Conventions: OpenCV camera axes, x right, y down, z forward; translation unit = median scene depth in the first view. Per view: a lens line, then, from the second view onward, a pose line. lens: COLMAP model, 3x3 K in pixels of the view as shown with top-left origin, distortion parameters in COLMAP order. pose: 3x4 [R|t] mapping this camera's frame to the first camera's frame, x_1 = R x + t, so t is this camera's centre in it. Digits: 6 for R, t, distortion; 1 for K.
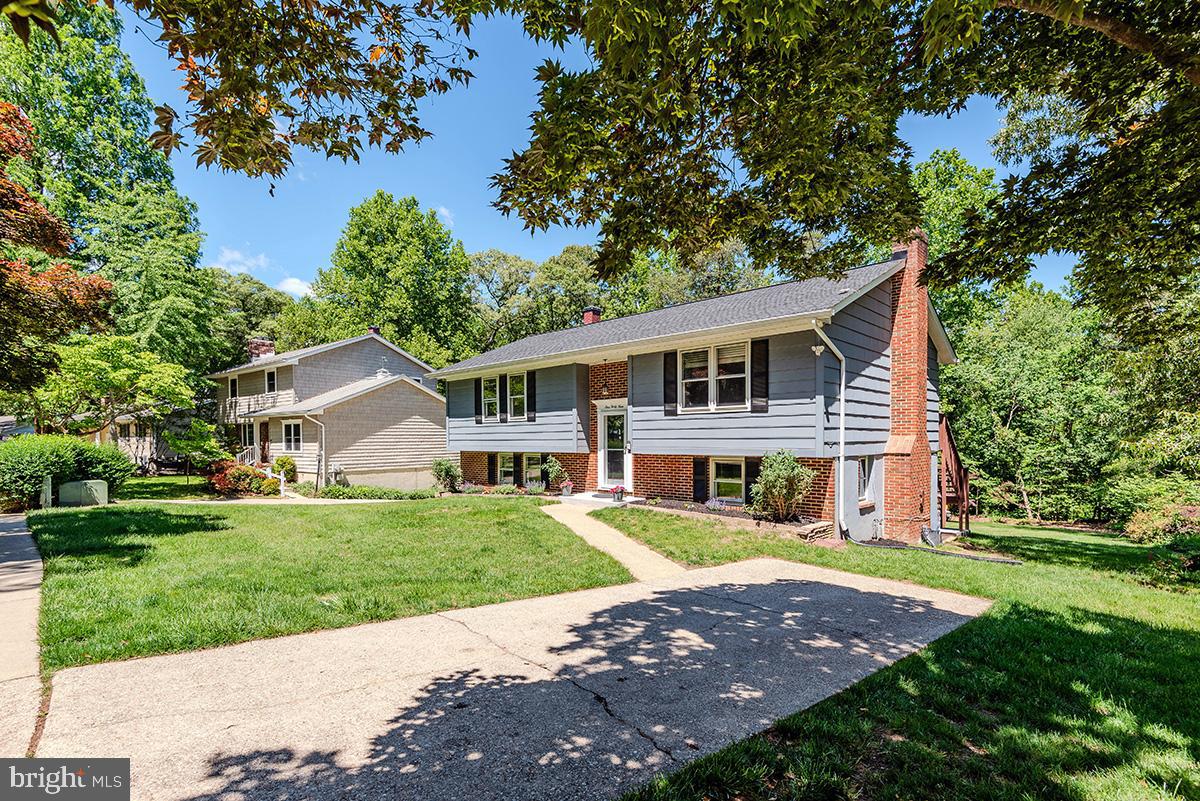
lens RADIAL K [[567.1, 0, 601.2], [0, 567.1, 440.6], [0, 0, 1]] dist [-0.001495, -0.000347]
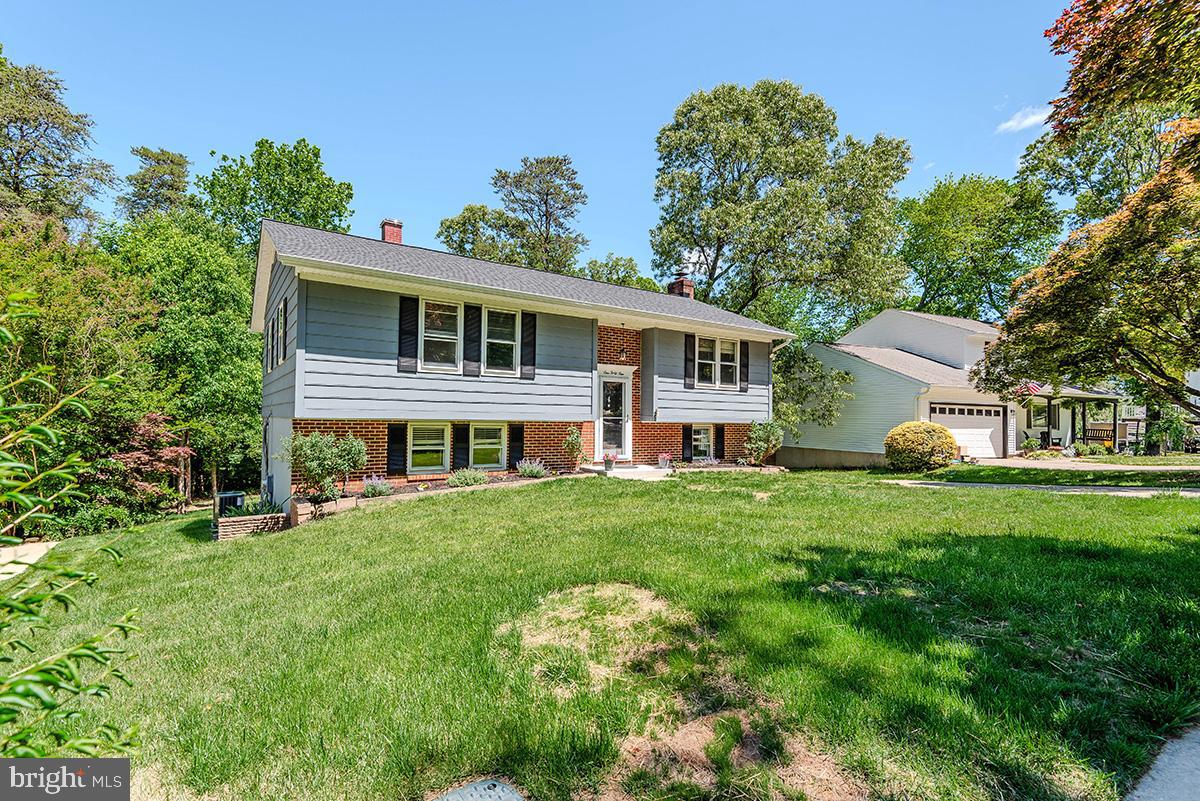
lens RADIAL K [[538.1, 0, 556.8], [0, 538.1, 402.3], [0, 0, 1]] dist [-0.013253, -0.000110]
pose [[0.220246, 0.015722, 0.975318, -0.909952], [-0.027879, 0.999563, -0.009817, 0.002089], [-0.975046, -0.025029, 0.220588, 0.918493]]
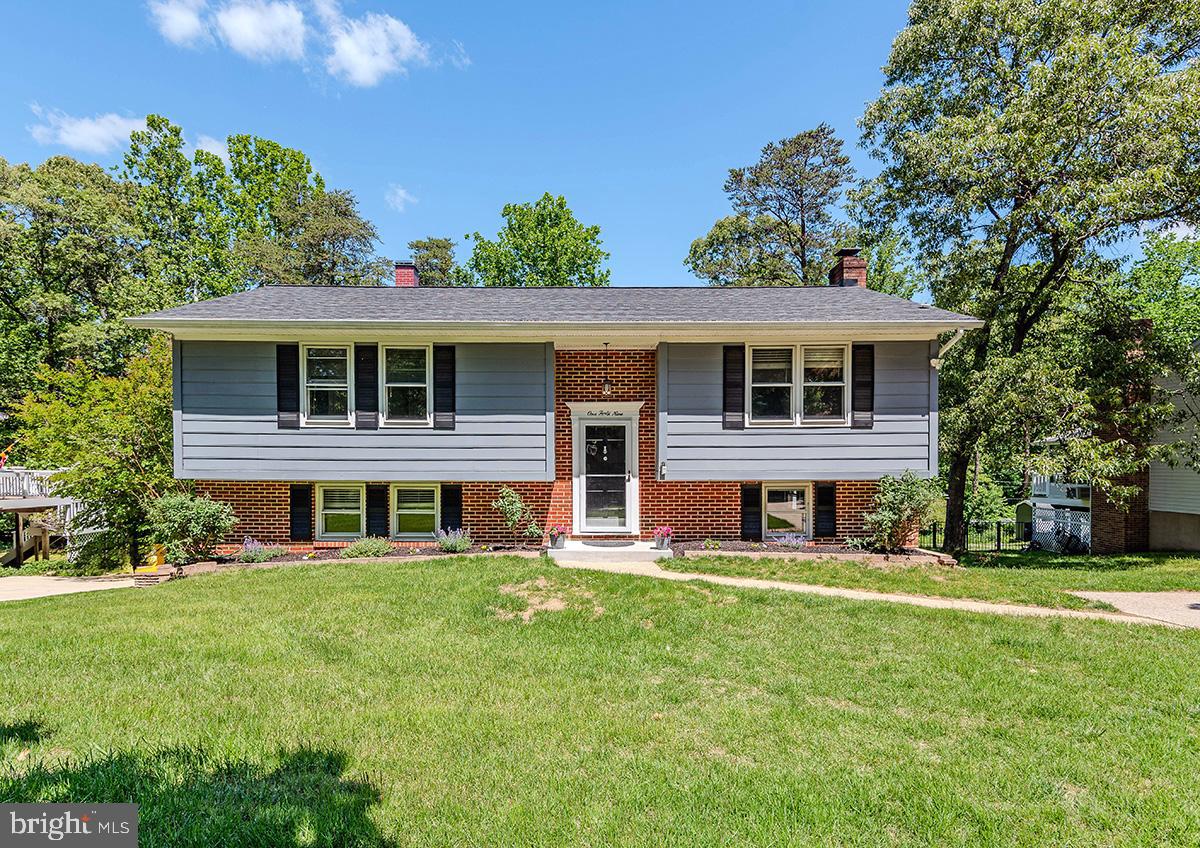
lens RADIAL K [[599.2, 0, 599.3], [0, 599.2, 472.2], [0, 0, 1]] dist [0.041065, 0.000053]
pose [[0.708908, -0.009266, 0.705240, -0.517438], [-0.001660, 0.999889, 0.014806, 0.002129], [-0.705299, -0.011667, 0.708814, 0.498720]]
